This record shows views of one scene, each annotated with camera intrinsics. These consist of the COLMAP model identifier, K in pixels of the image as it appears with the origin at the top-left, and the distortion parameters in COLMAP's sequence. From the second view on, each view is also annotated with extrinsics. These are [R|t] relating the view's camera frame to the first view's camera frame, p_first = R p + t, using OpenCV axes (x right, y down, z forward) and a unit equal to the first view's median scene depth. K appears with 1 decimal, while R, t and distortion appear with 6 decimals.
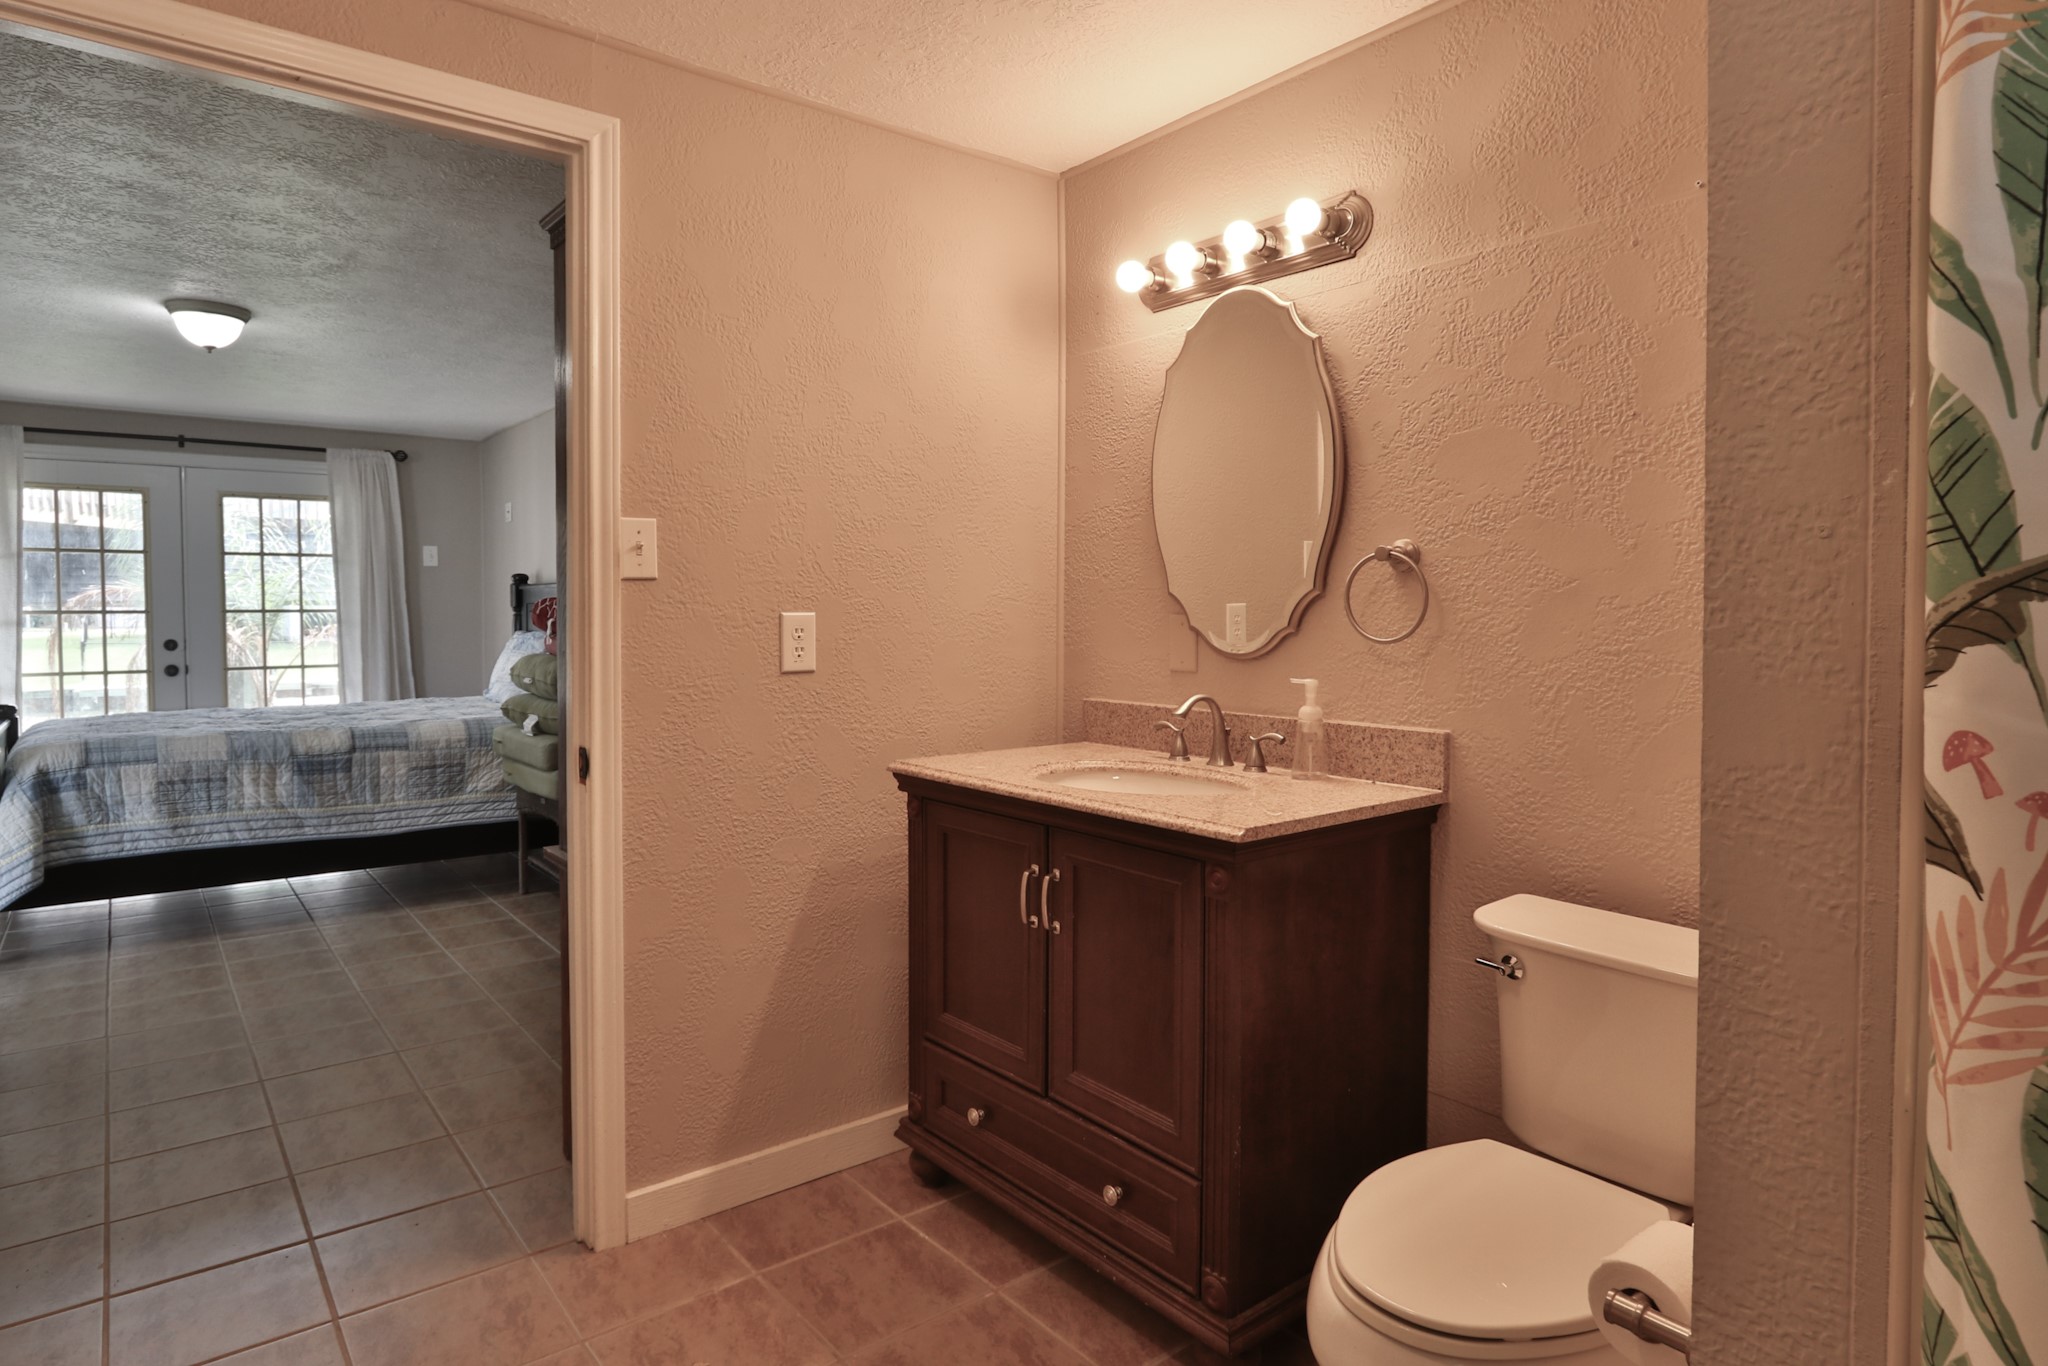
lens RADIAL K [[1148.5, 0, 1019.5], [0, 1148.5, 648.0], [0, 0, 1]] dist [-0.018668, -0.002356]
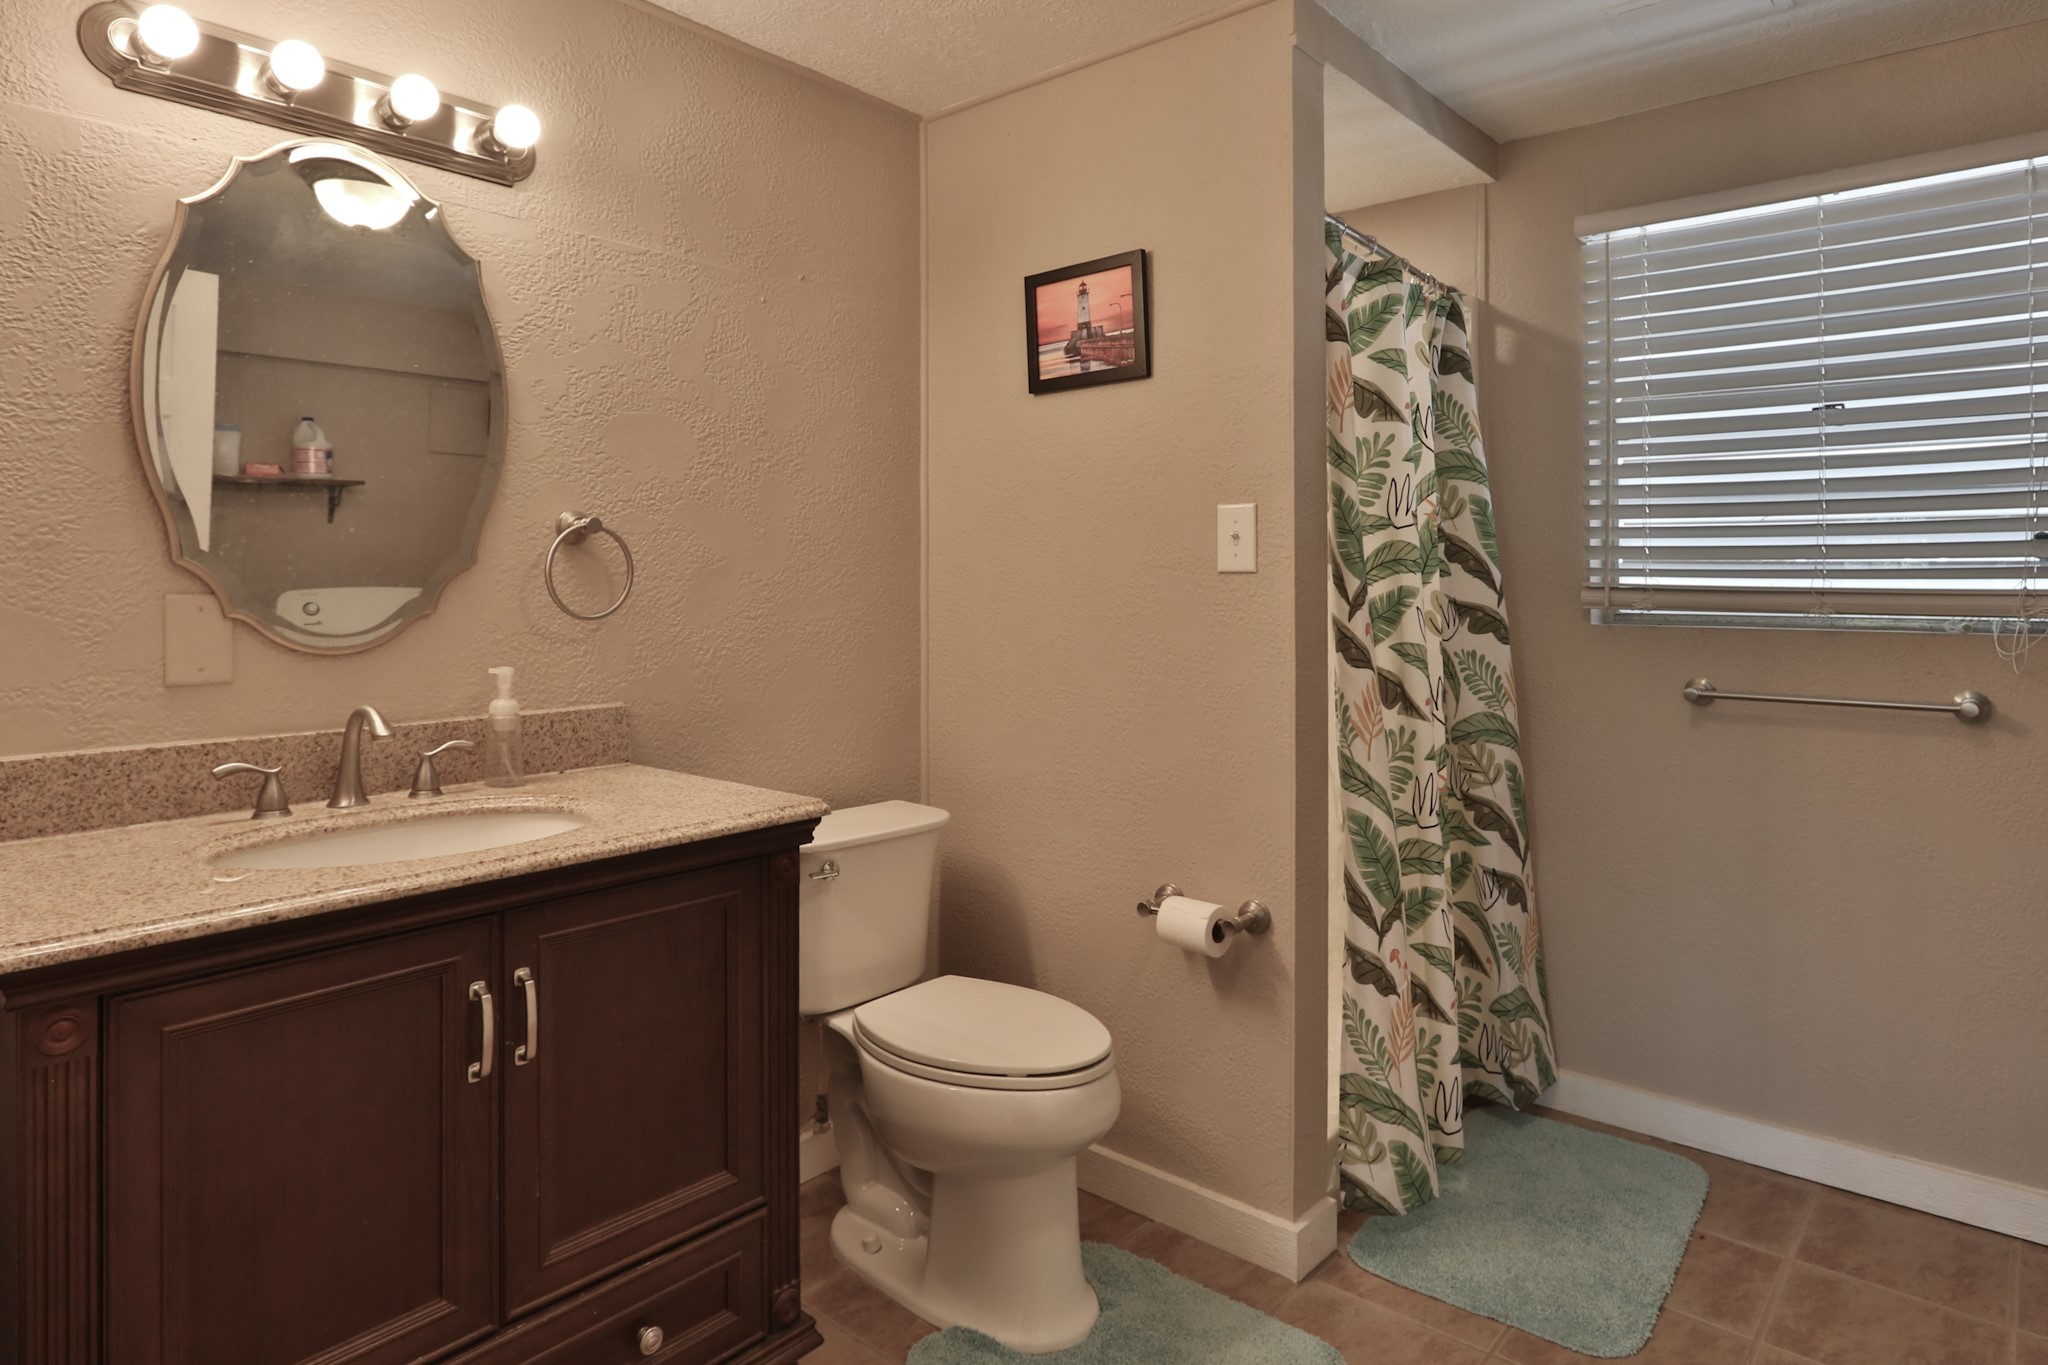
lens RADIAL K [[1182.3, 0, 1021.6], [0, 1182.3, 566.5], [0, 0, 1]] dist [-0.001233, -0.000611]
pose [[-0.180208, 0.008225, 0.983594, -1.035402], [0.033746, 0.999428, -0.002174, -0.049618], [-0.983050, 0.032801, -0.180382, 1.202293]]
